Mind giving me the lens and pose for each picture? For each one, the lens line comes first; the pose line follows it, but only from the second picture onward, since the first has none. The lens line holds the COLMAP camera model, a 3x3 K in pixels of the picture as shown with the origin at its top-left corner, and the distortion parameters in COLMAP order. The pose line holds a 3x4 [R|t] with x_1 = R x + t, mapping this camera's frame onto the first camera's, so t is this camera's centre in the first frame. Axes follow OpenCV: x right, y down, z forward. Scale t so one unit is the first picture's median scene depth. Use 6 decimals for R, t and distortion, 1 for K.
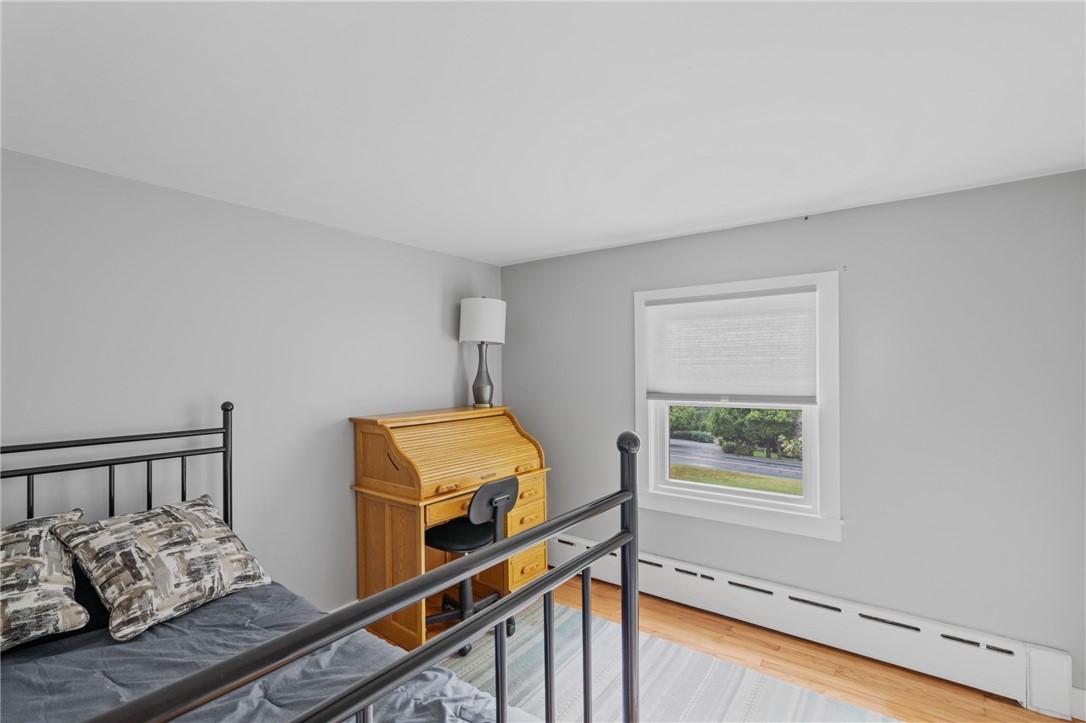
lens RADIAL K [[497.7, 0, 542.8], [0, 497.7, 363.8], [0, 0, 1]] dist [-0.004976, 0.001885]
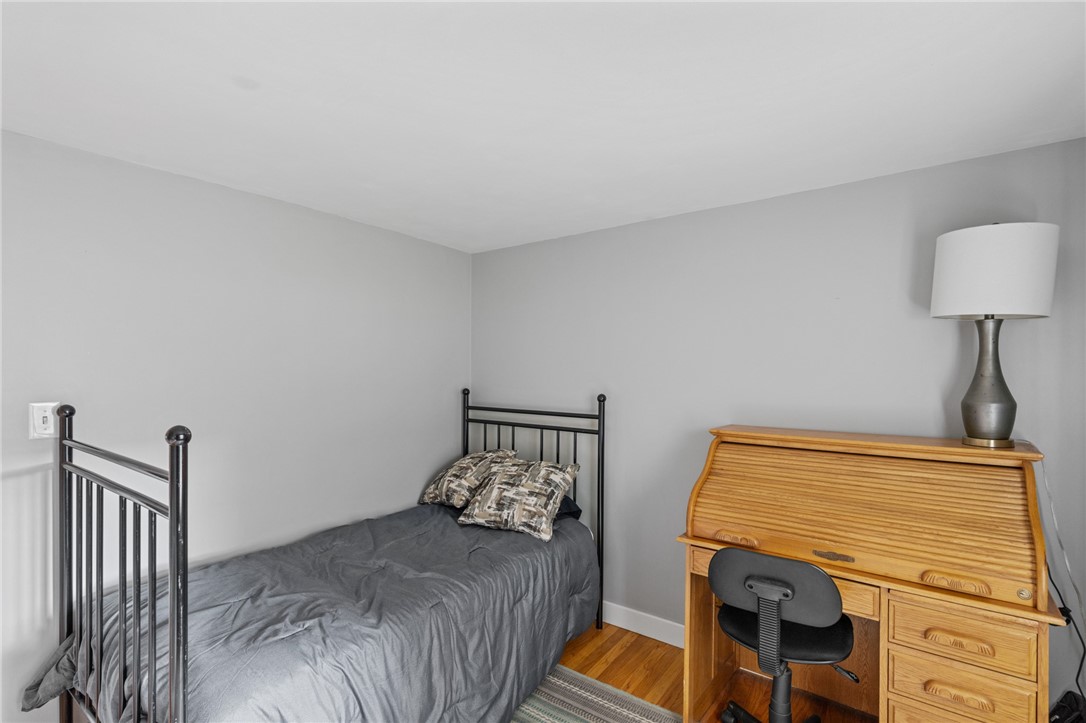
lens RADIAL K [[497.7, 0, 543.3], [0, 497.7, 365.9], [0, 0, 1]] dist [-0.004976, 0.001885]
pose [[0.000547, 0.005056, -0.999987, 0.618928], [0.011290, 0.999923, 0.005062, -0.001814], [0.999936, -0.011292, 0.000489, 0.888129]]
